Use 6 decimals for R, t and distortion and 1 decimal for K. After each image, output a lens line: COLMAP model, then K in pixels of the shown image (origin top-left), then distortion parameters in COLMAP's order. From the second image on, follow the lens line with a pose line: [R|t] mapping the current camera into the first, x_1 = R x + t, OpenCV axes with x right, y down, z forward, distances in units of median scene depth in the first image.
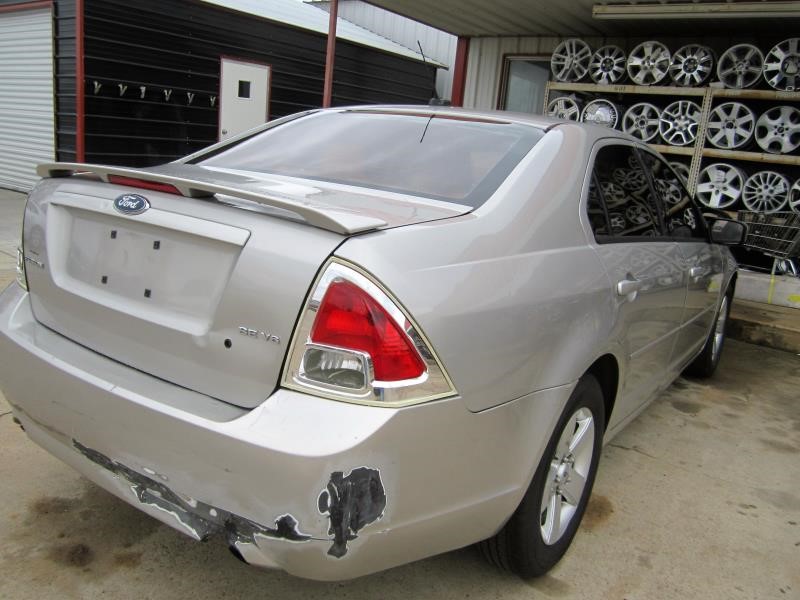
lens RADIAL K [[661.5, 0, 394.9], [0, 661.5, 302.4], [0, 0, 1]] dist [-0.063085, 0.038933]
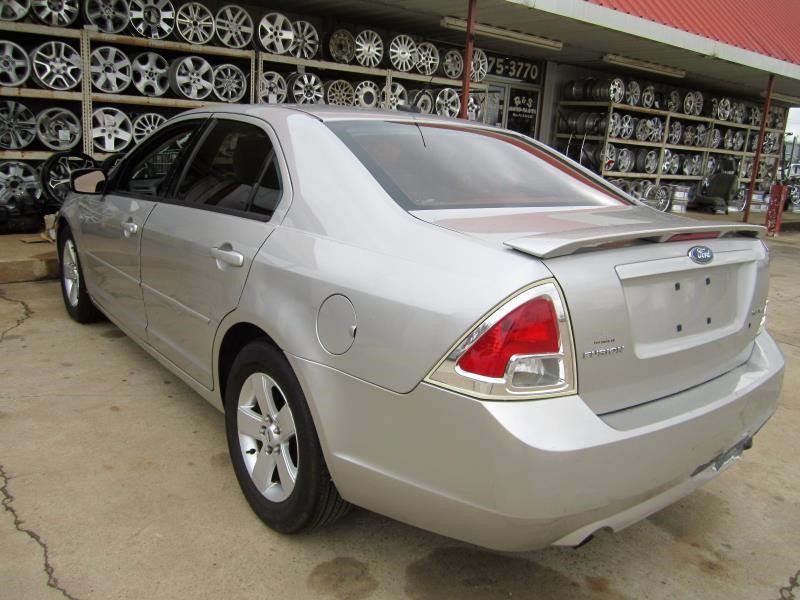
lens RADIAL K [[661.5, 0, 397.3], [0, 661.5, 300.9], [0, 0, 1]] dist [-0.063085, 0.038933]
pose [[0.308251, -0.306583, 0.900549, -0.368386], [0.185552, 0.947840, 0.259170, -0.106227], [-0.933034, 0.087209, 0.349060, 0.246536]]
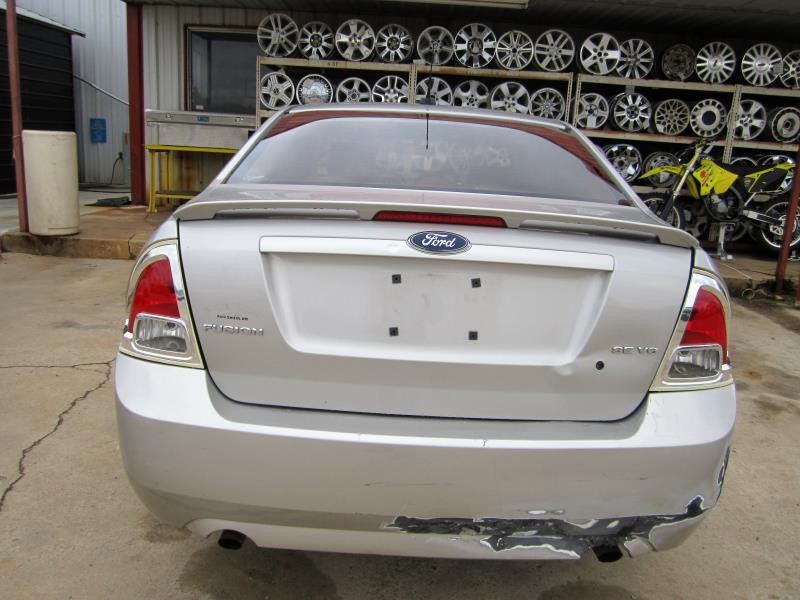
lens RADIAL K [[661.5, 0, 395.8], [0, 661.5, 303.5], [0, 0, 1]] dist [-0.063085, 0.038933]
pose [[0.828915, -0.180521, 0.529445, -0.210575], [0.152787, 0.983570, 0.096153, -0.036508], [-0.538104, 0.001190, 0.842877, 0.059758]]
